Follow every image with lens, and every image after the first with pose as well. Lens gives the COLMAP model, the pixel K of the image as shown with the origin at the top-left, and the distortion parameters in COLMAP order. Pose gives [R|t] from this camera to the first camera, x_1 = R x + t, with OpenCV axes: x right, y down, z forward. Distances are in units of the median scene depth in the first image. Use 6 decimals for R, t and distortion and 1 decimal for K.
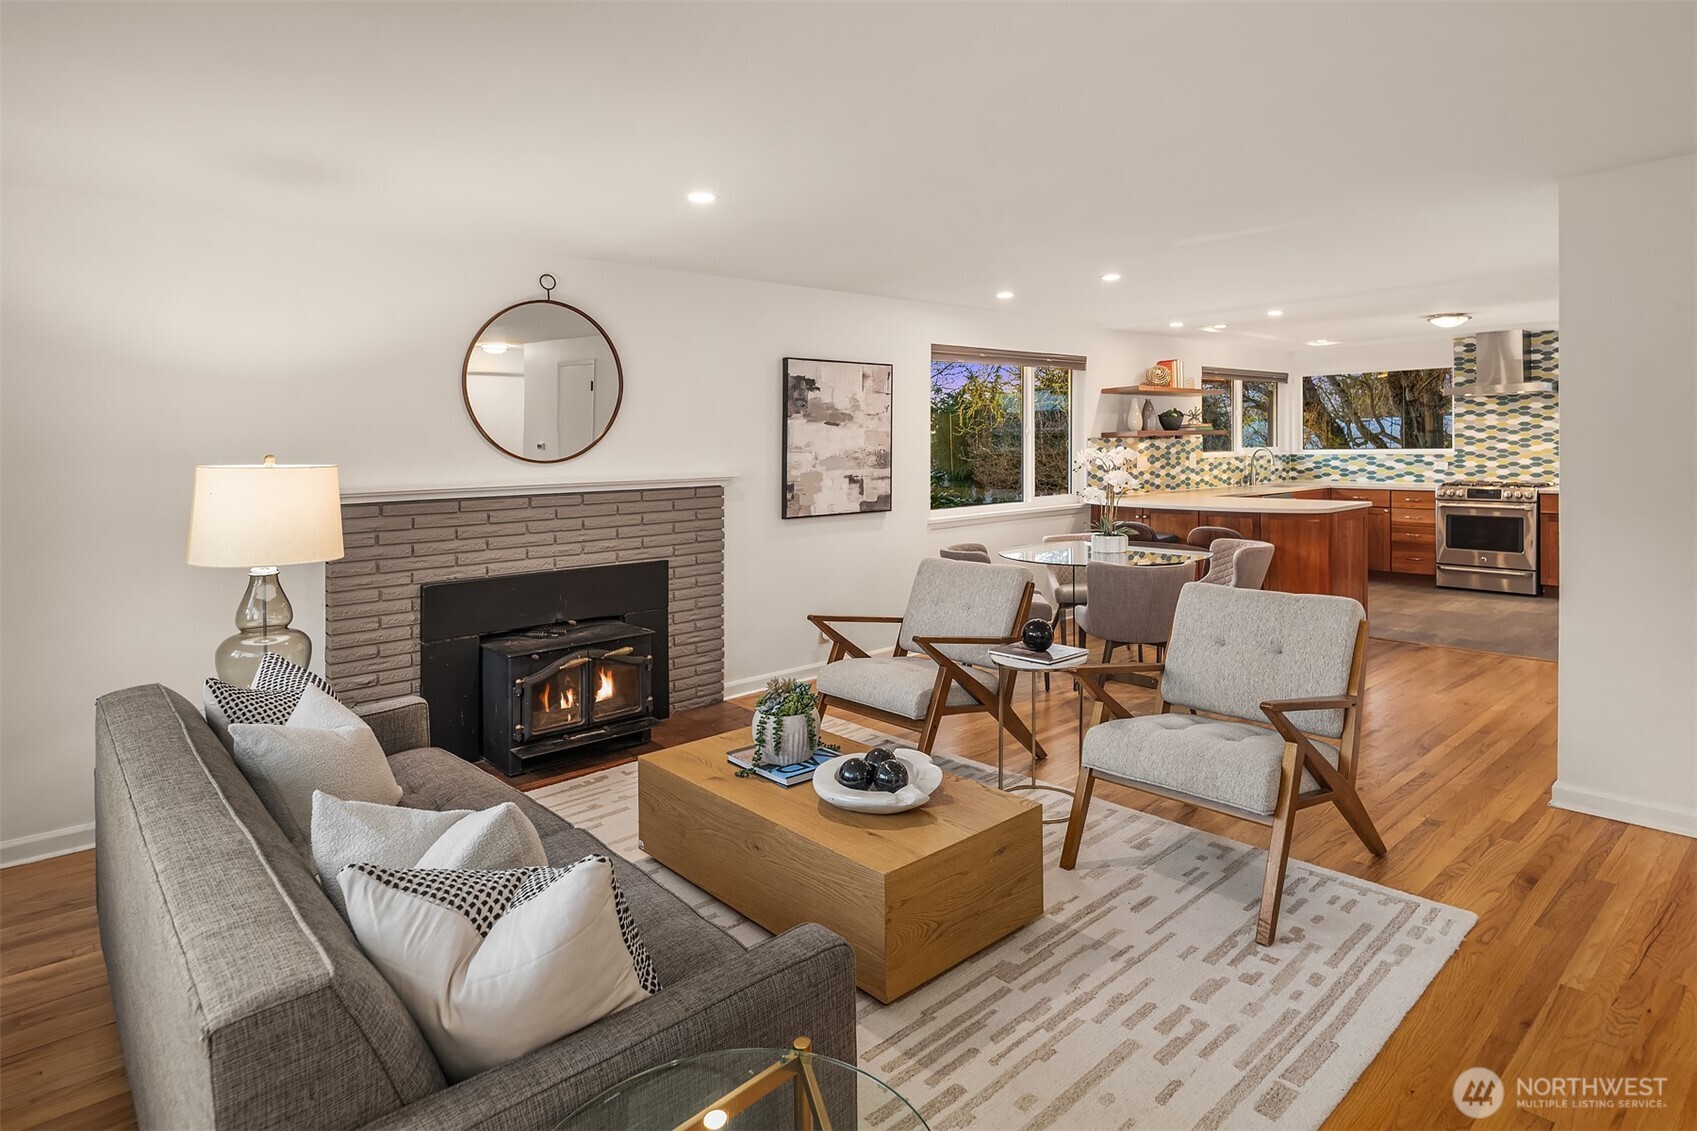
lens RADIAL K [[952.2, 0, 854.9], [0, 952.2, 463.5], [0, 0, 1]] dist [-0.000052, -0.004326]
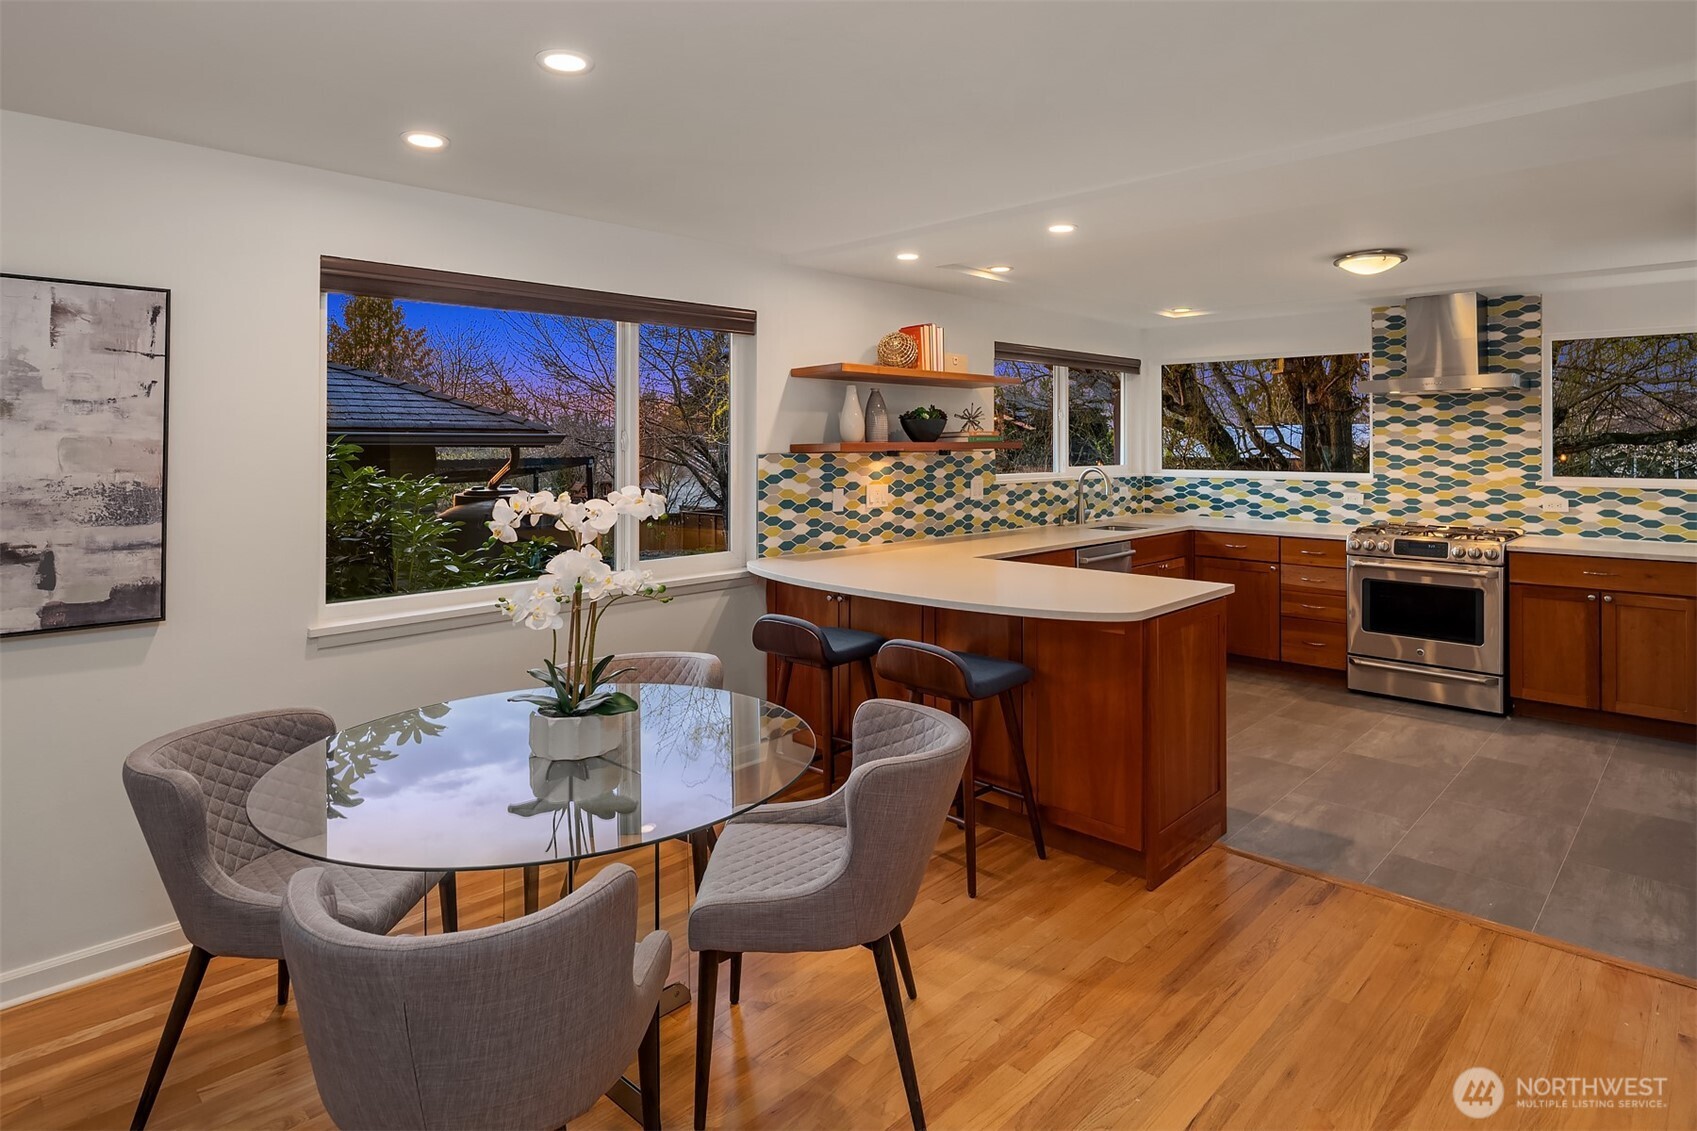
lens RADIAL K [[952.2, 0, 838.4], [0, 952.2, 440.5], [0, 0, 1]] dist [-0.000052, -0.004326]
pose [[0.997992, 0.013717, 0.061830, 0.257662], [-0.012188, 0.999612, -0.025040, -0.021022], [-0.062150, 0.024236, 0.997773, 0.429002]]
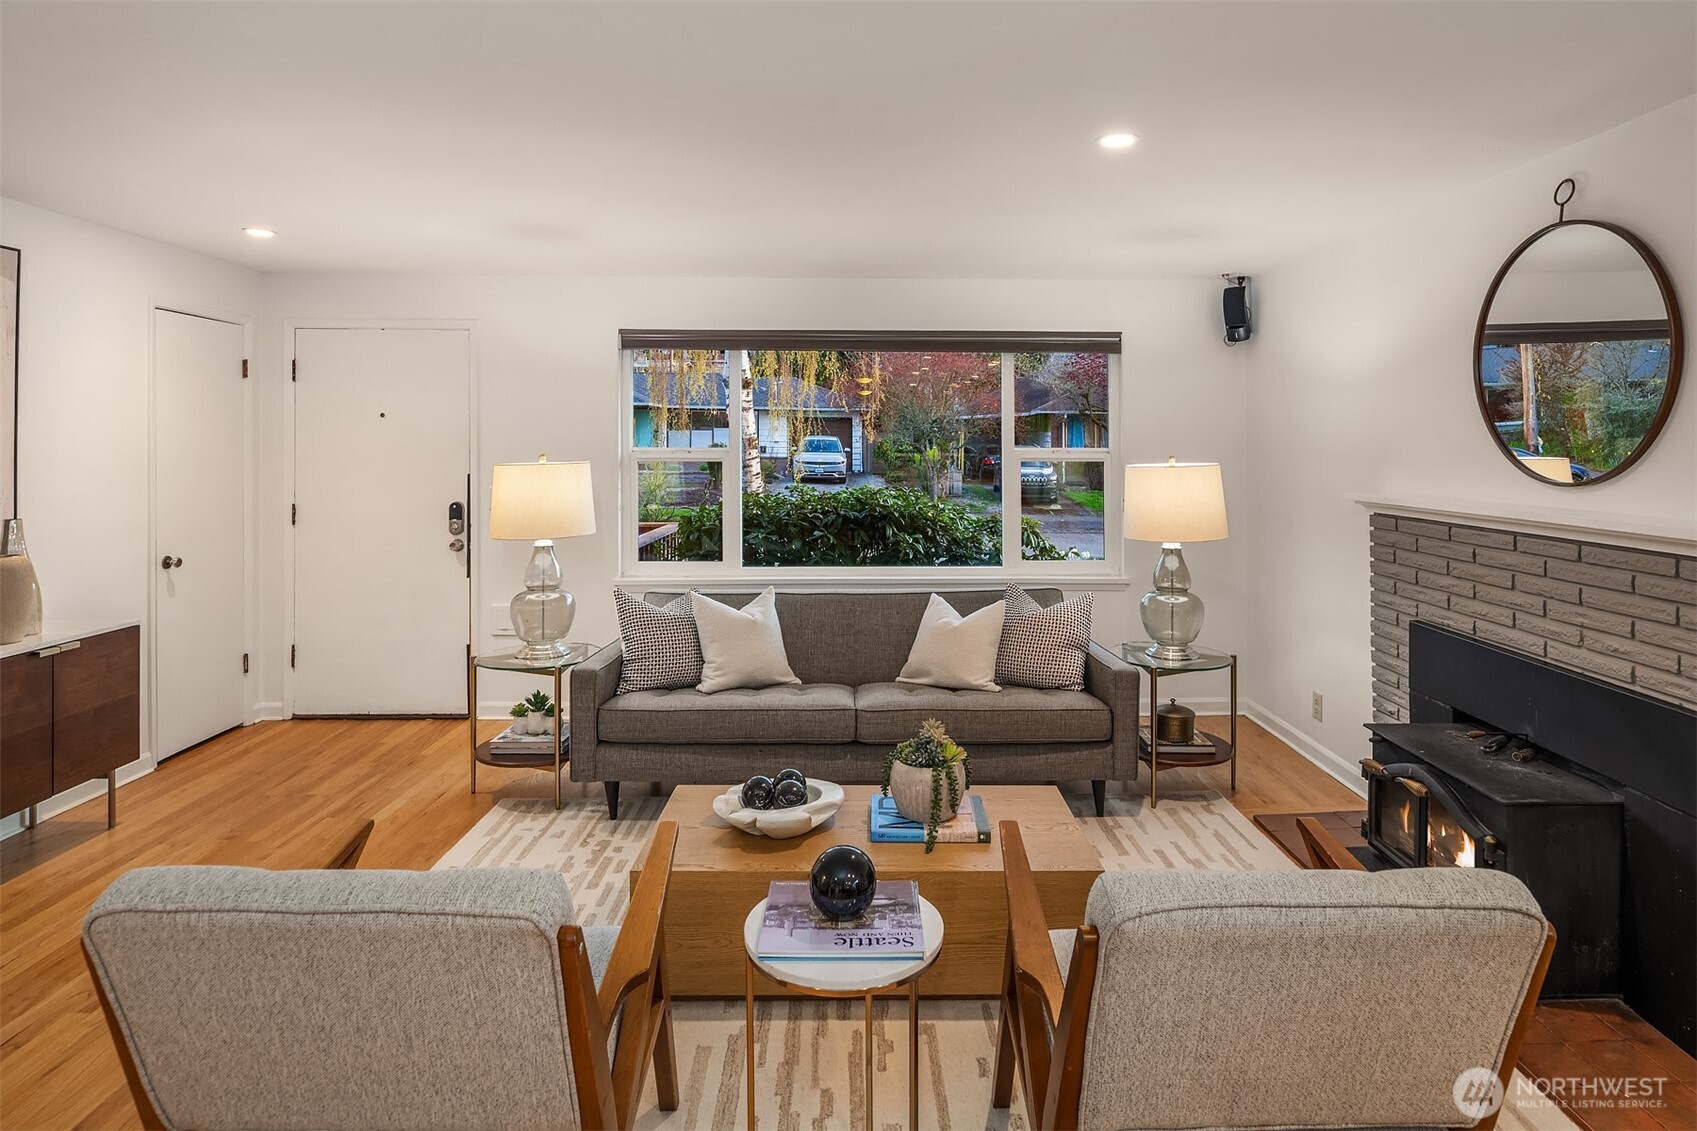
lens RADIAL K [[952.2, 0, 892.3], [0, 952.2, 461.4], [0, 0, 1]] dist [-0.000052, -0.004326]
pose [[-0.646499, 0.025083, -0.762503, 0.263512], [-0.015313, 0.998831, 0.045841, -0.023647], [0.762761, 0.041312, -0.645359, 0.654882]]
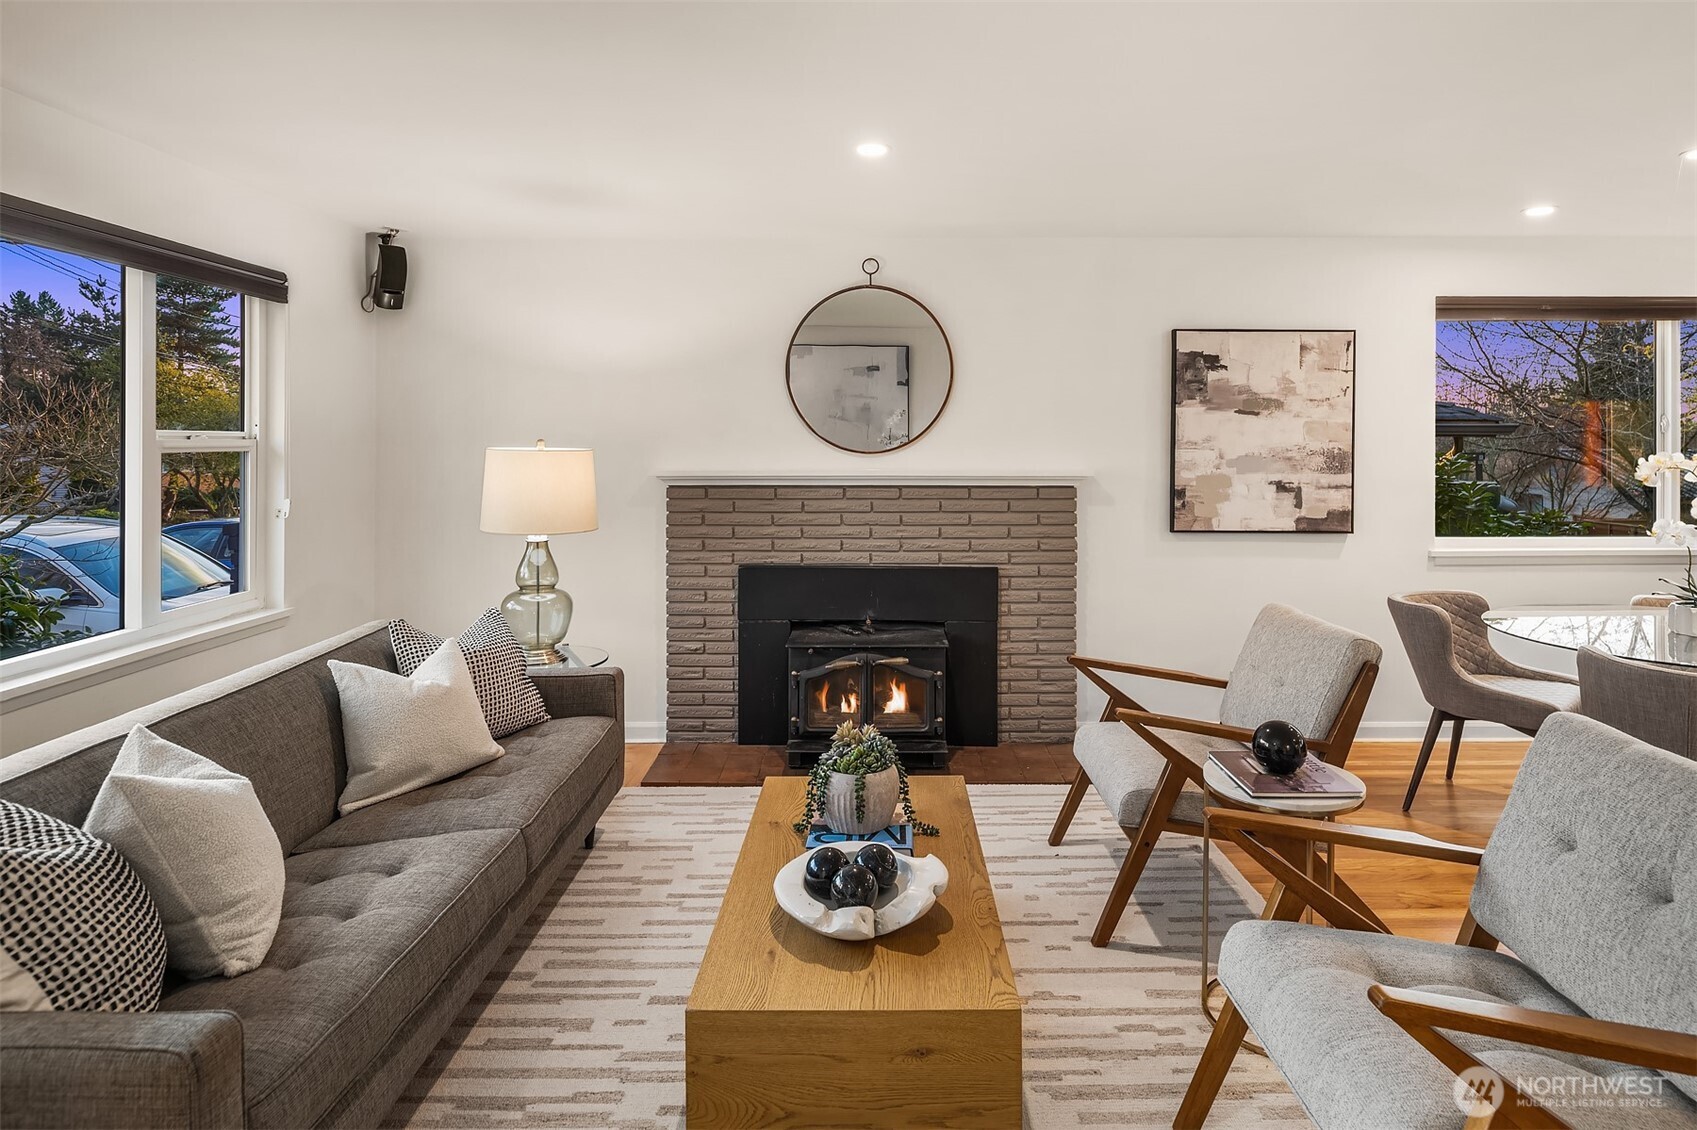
lens RADIAL K [[952.2, 0, 820.3], [0, 952.2, 446.9], [0, 0, 1]] dist [-0.000052, -0.004326]
pose [[0.733273, 0.018483, -0.679683, 0.184287], [-0.026541, 0.999647, -0.001450, -0.003038], [0.679416, 0.019103, 0.733505, 0.157467]]
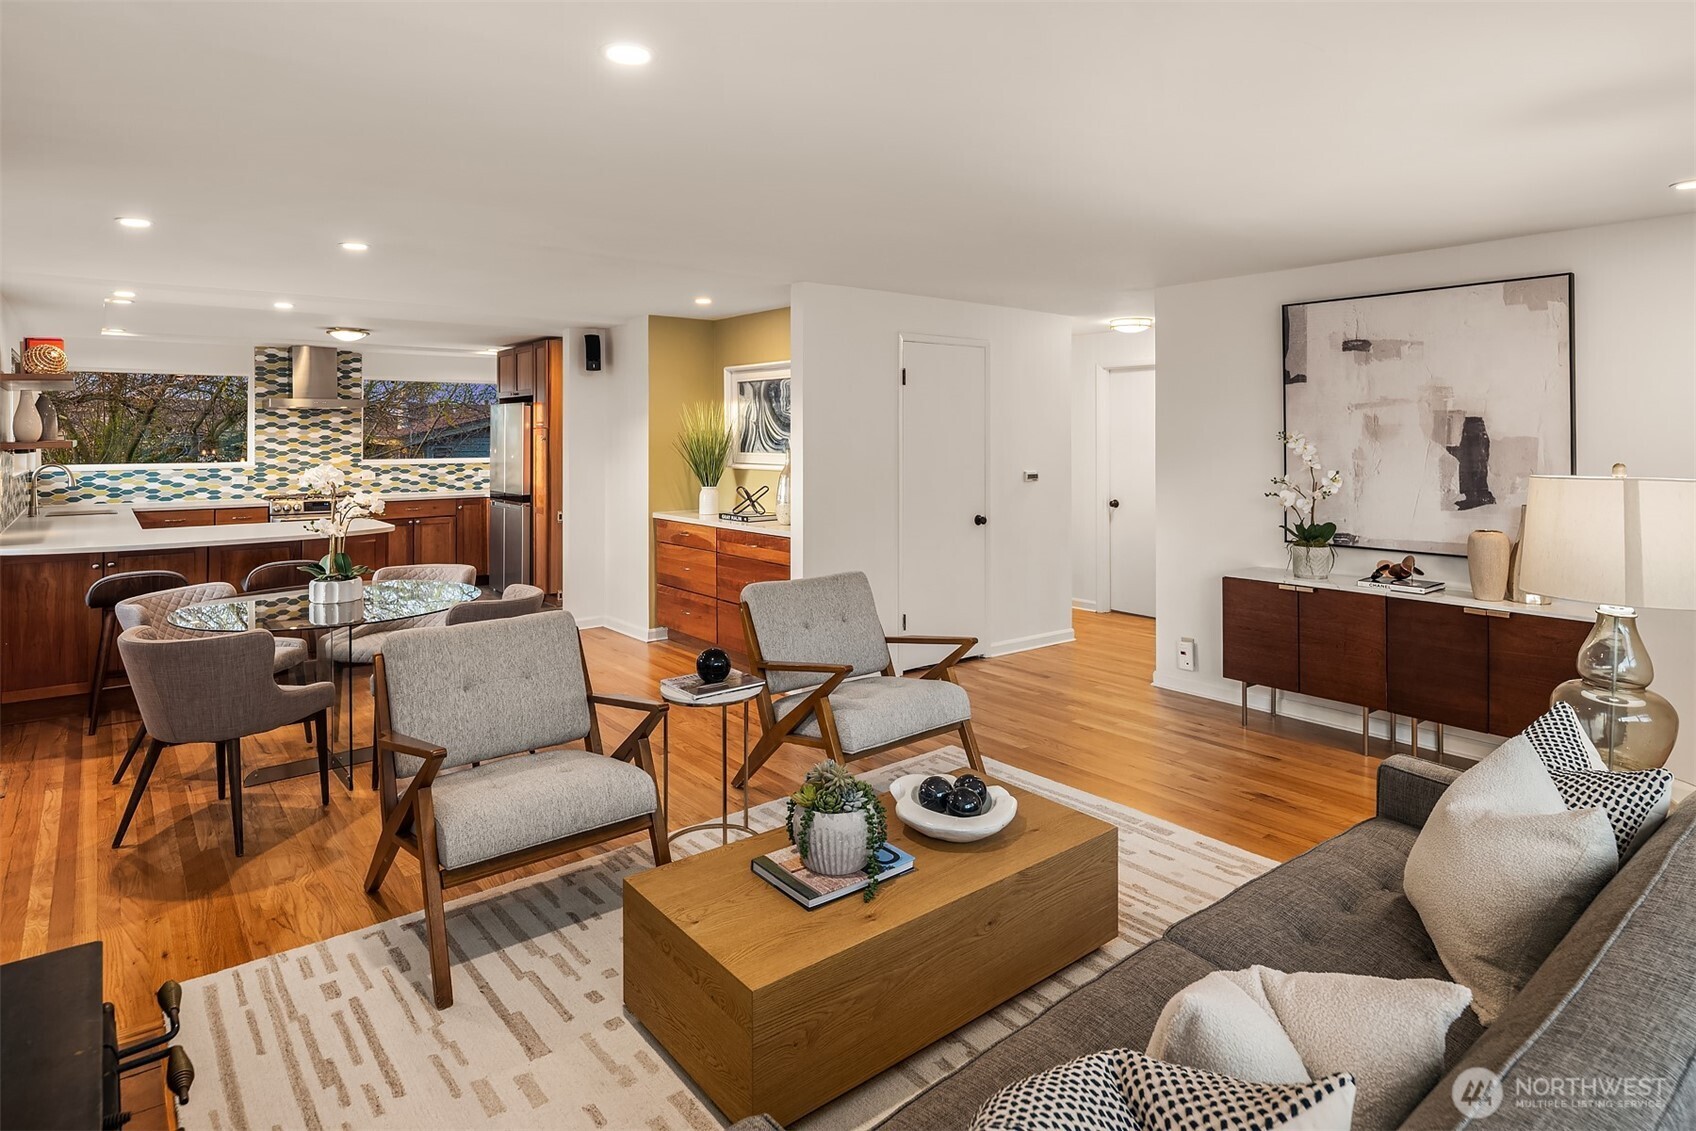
lens RADIAL K [[951.7, 0, 887.9], [0, 951.7, 416.9], [0, 0, 1]] dist [-0.000052, -0.004326]
pose [[0.041001, 0.036098, 0.998507, -0.362587], [0.026121, 0.998967, -0.037188, -0.010256], [-0.998818, 0.027607, 0.040016, 0.386281]]
